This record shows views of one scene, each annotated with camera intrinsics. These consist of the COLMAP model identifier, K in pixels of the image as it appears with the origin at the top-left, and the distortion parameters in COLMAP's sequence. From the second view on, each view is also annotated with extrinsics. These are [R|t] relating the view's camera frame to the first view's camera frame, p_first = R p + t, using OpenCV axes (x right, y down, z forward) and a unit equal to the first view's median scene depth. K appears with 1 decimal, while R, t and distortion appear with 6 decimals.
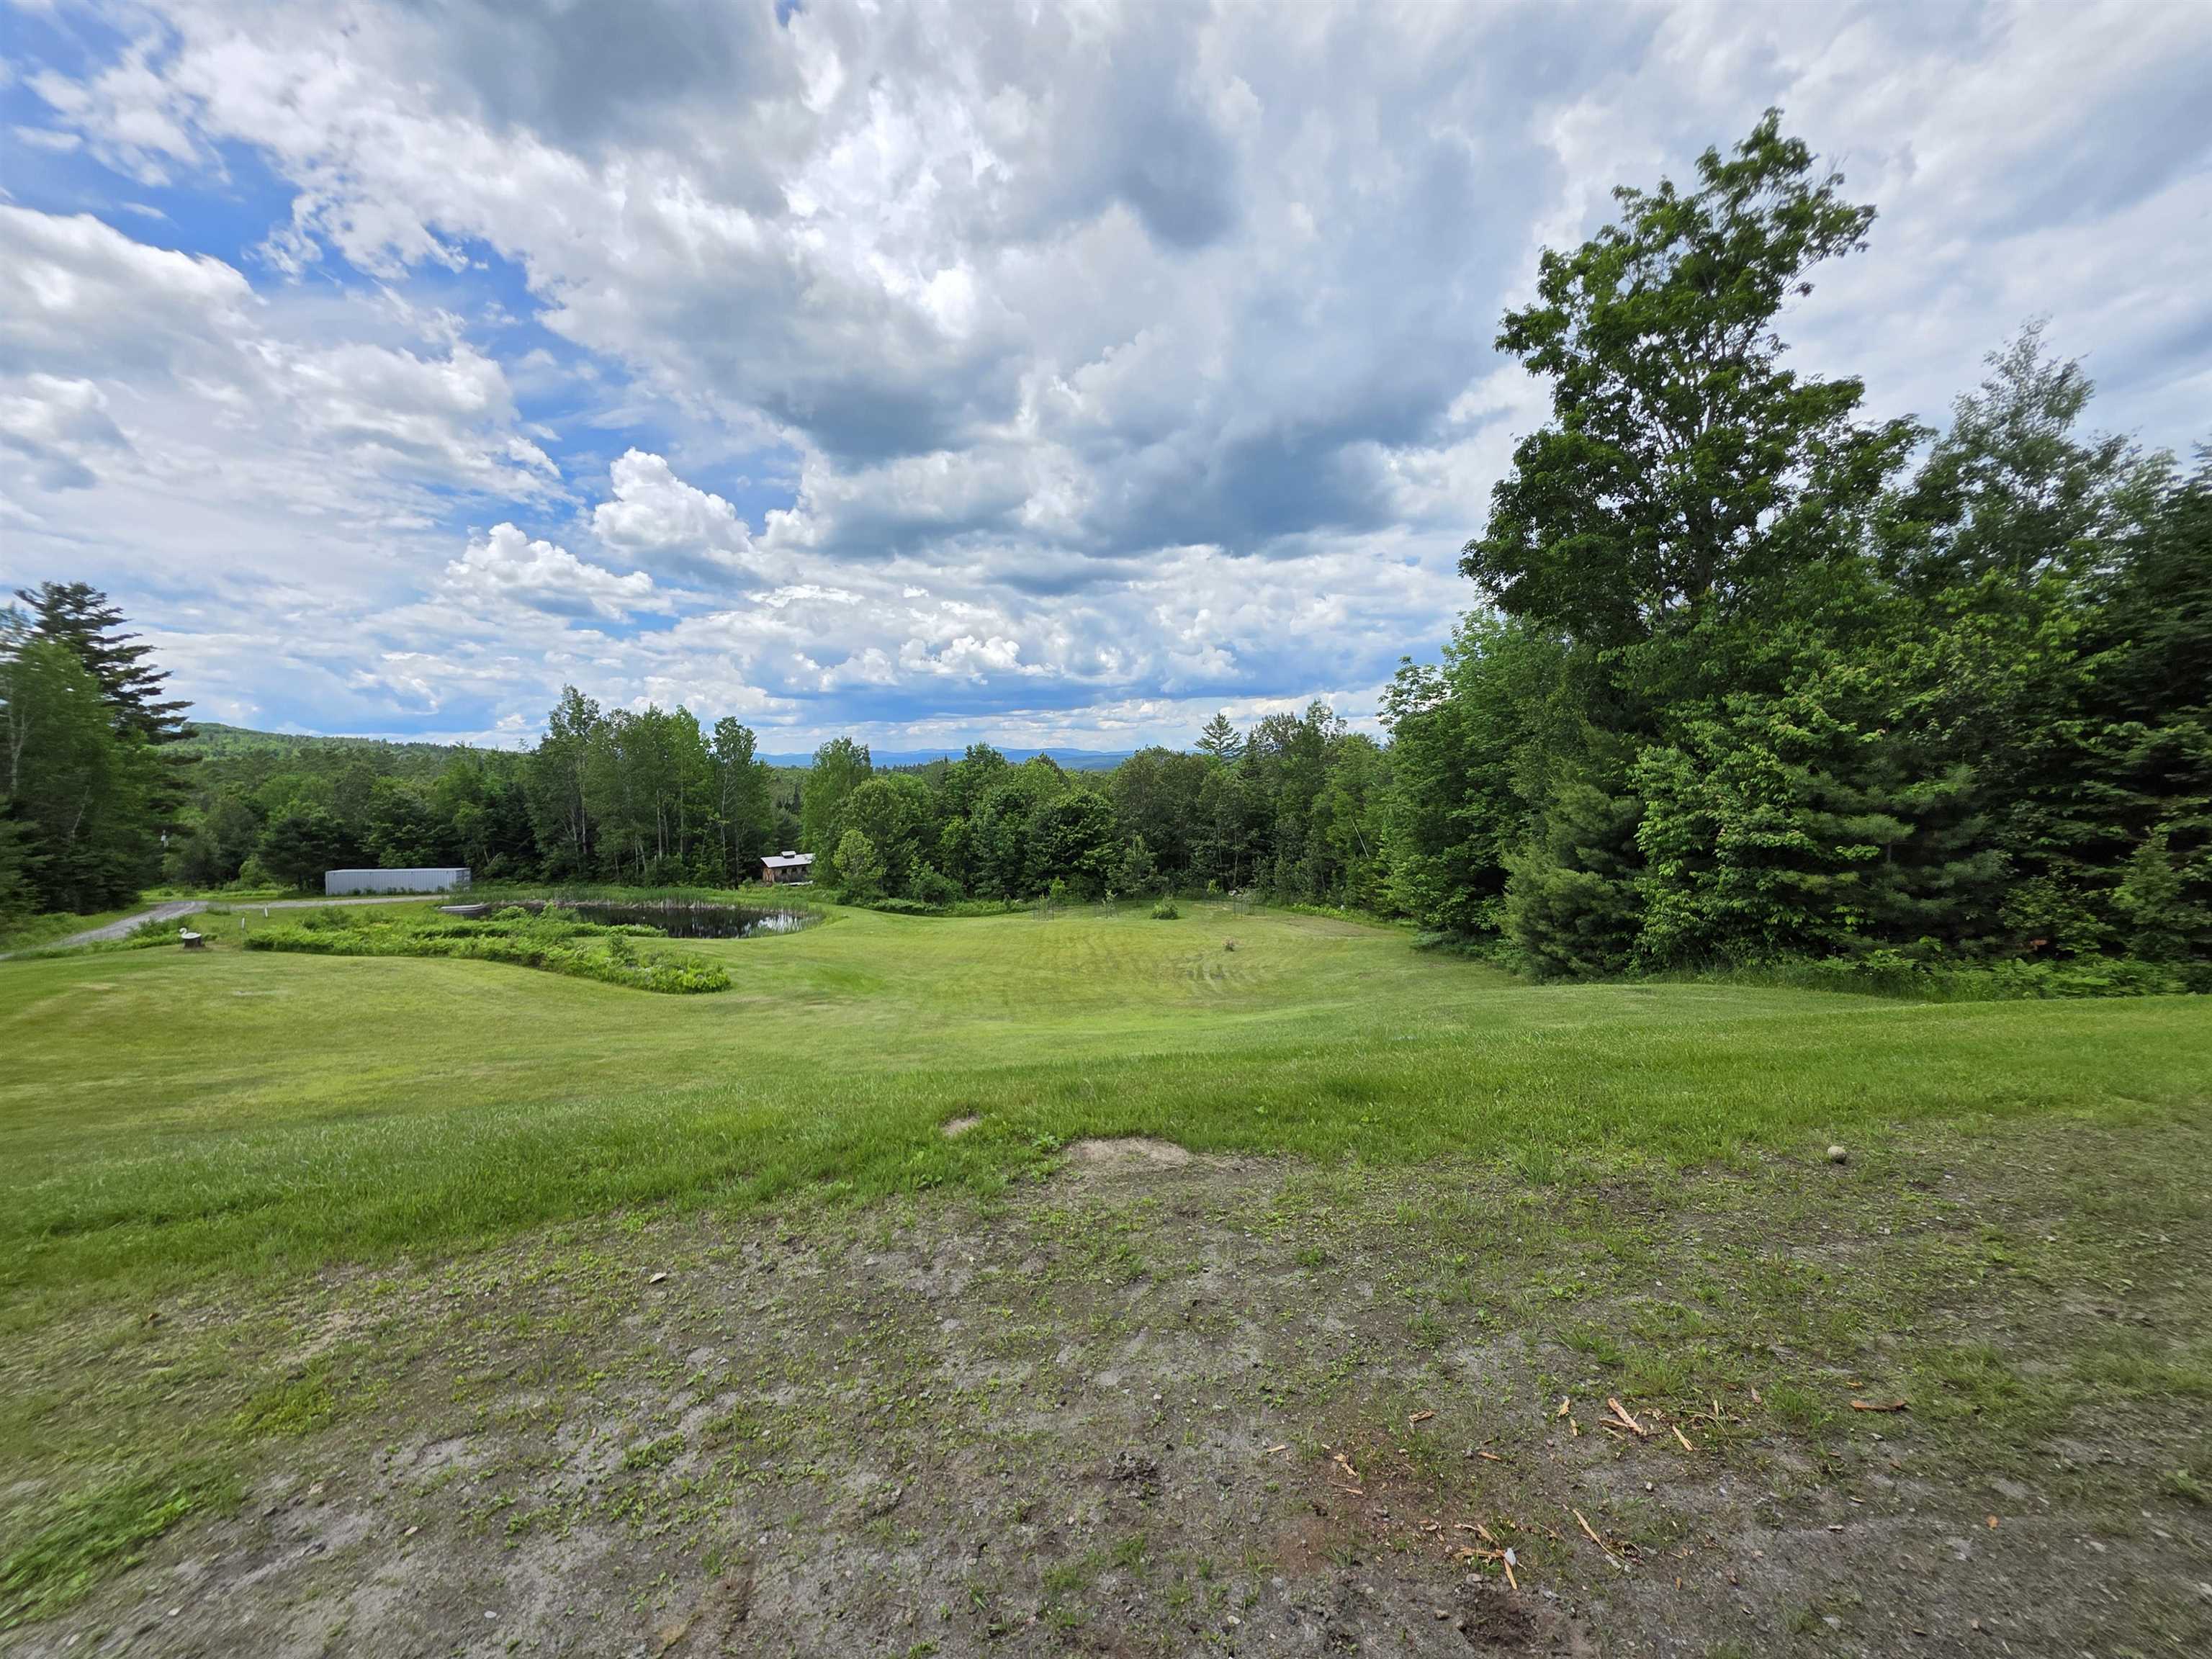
lens RADIAL K [[883.6, 0, 1109.4], [0, 883.6, 820.3], [0, 0, 1]] dist [0.003305, -0.000673]
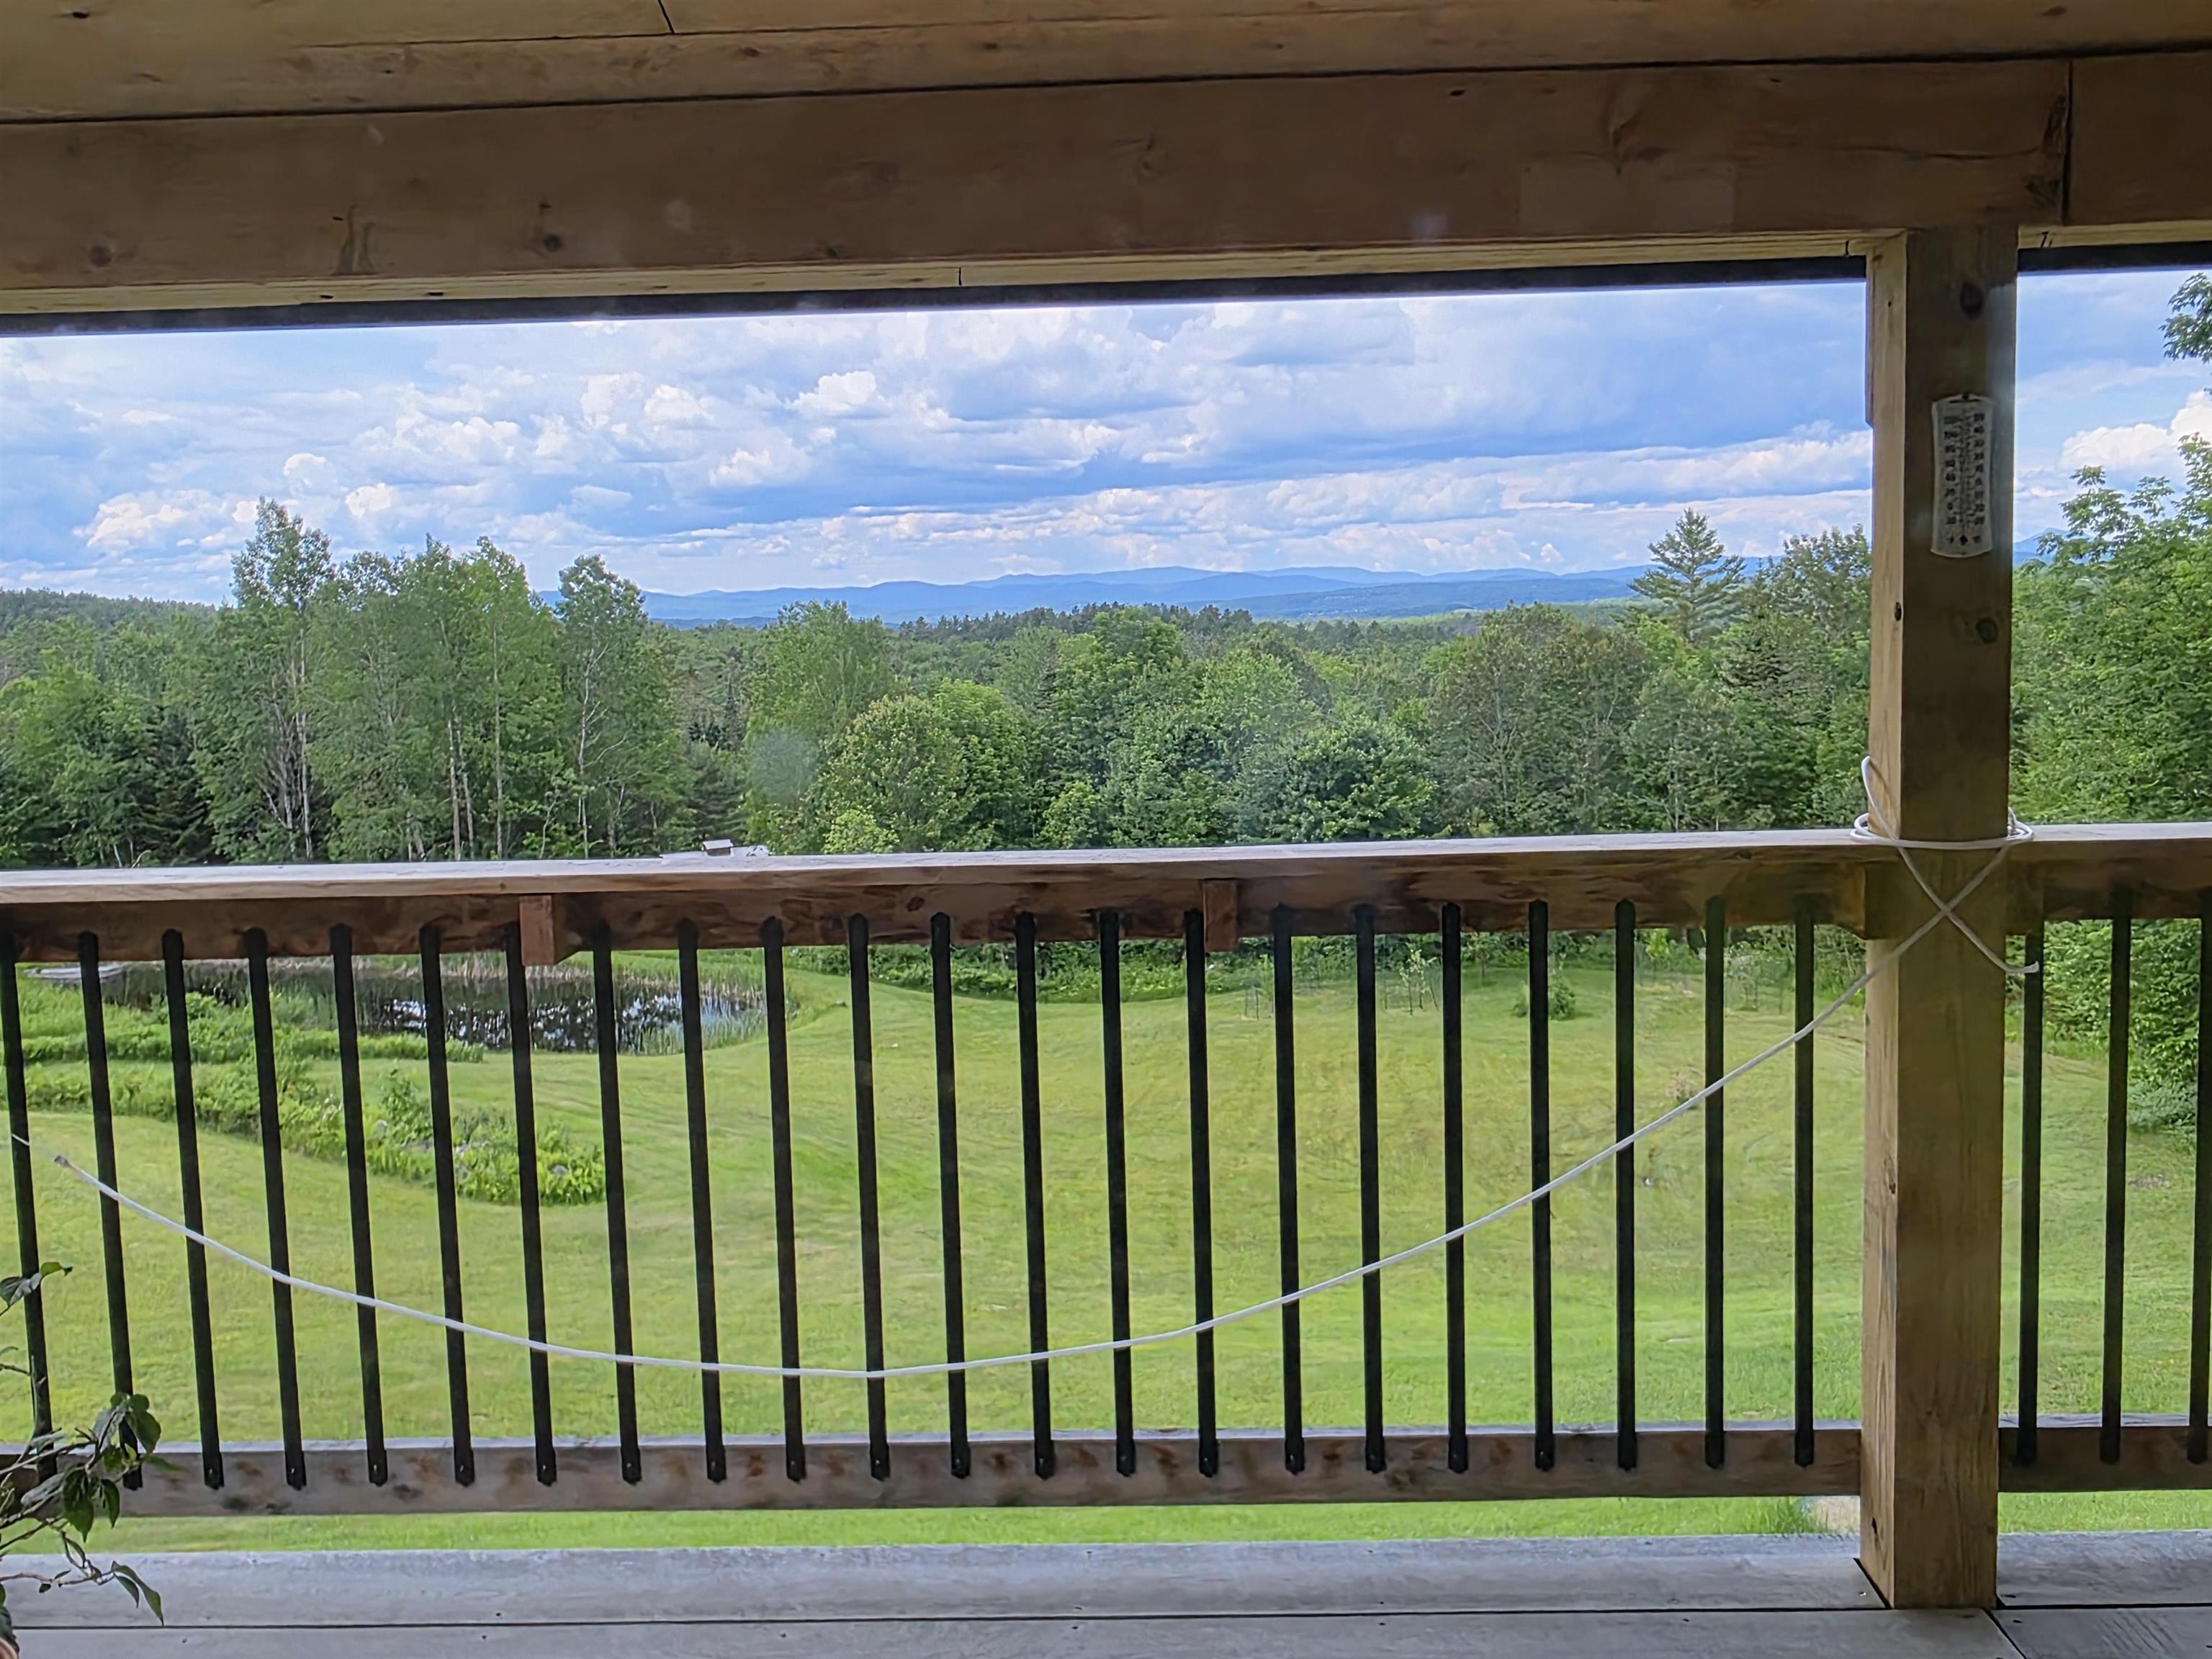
lens RADIAL K [[2186.5, 0, 1130.6], [0, 2186.5, 766.5], [0, 0, 1]] dist [0.012628, 0.000000]
pose [[0.987903, 0.000513, -0.155070, 0.036157], [0.007486, 0.998671, 0.050998, -0.090351], [0.154890, -0.051542, 0.986586, -0.124234]]
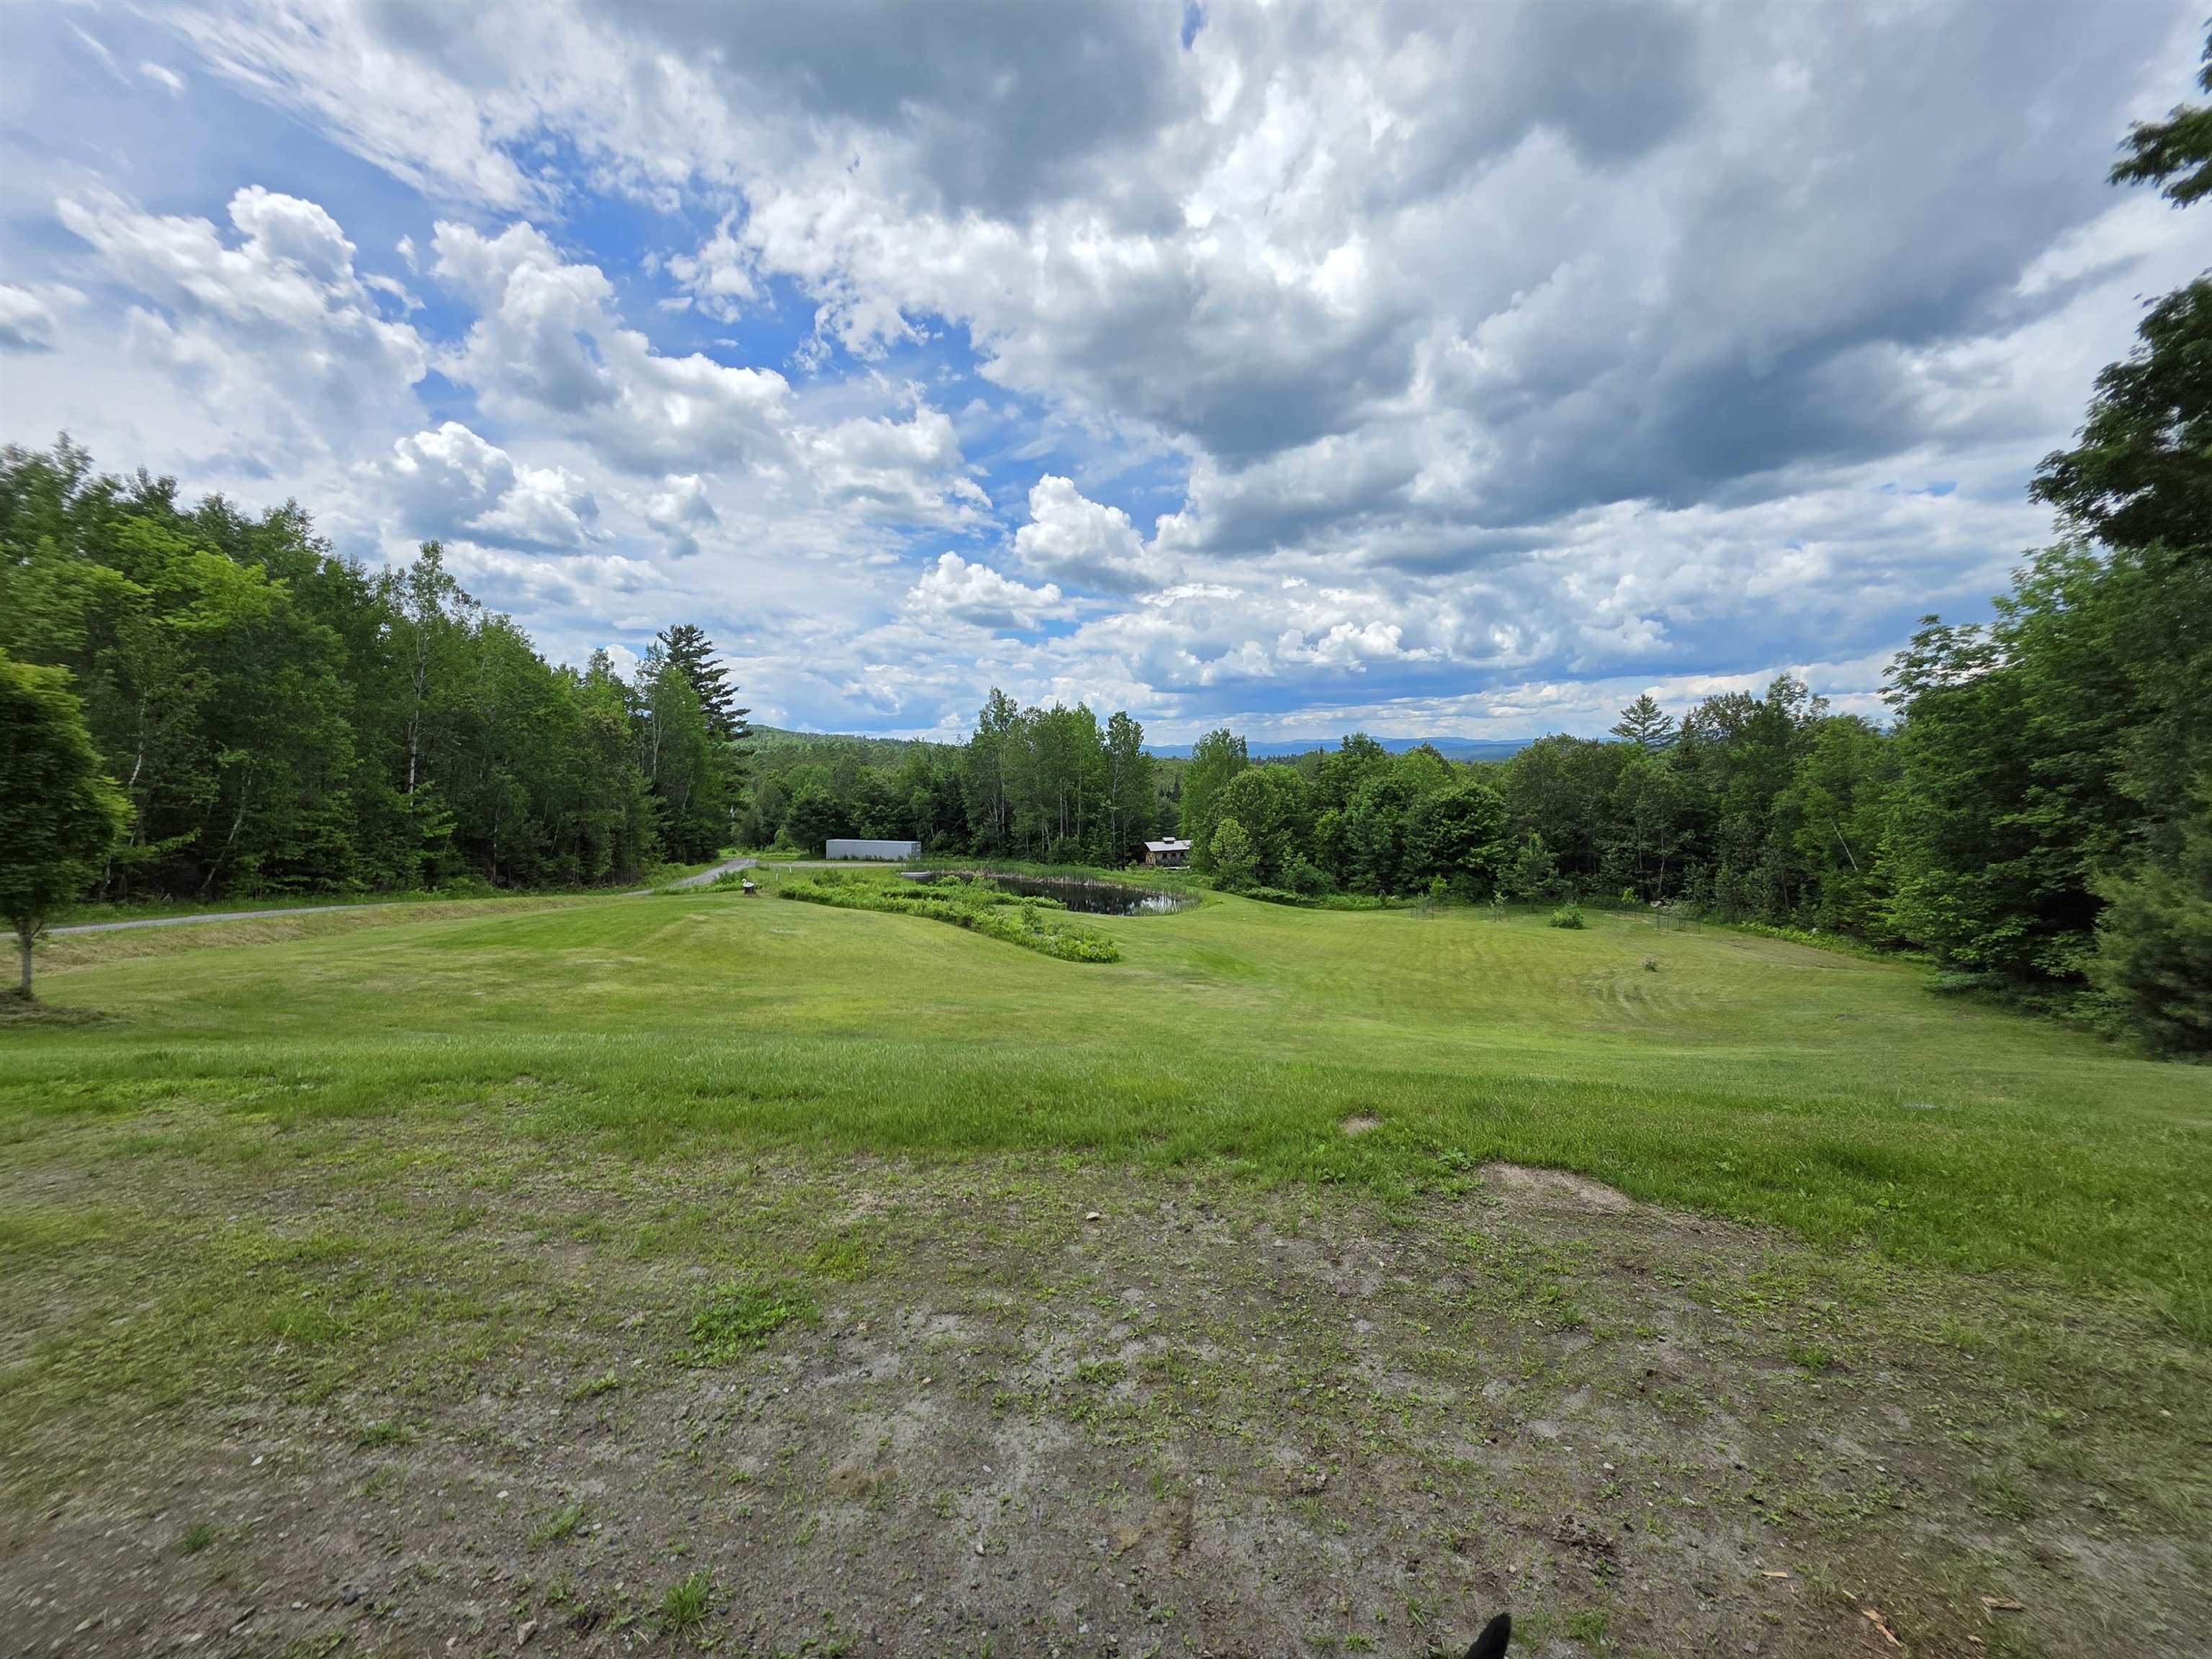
lens RADIAL K [[883.6, 0, 1106.6], [0, 883.6, 823.4], [0, 0, 1]] dist [0.003305, -0.000673]
pose [[0.914931, 0.029237, -0.402549, -0.007008], [-0.023390, 0.999538, 0.019434, -0.000548], [0.402931, -0.008365, 0.915192, -0.002120]]
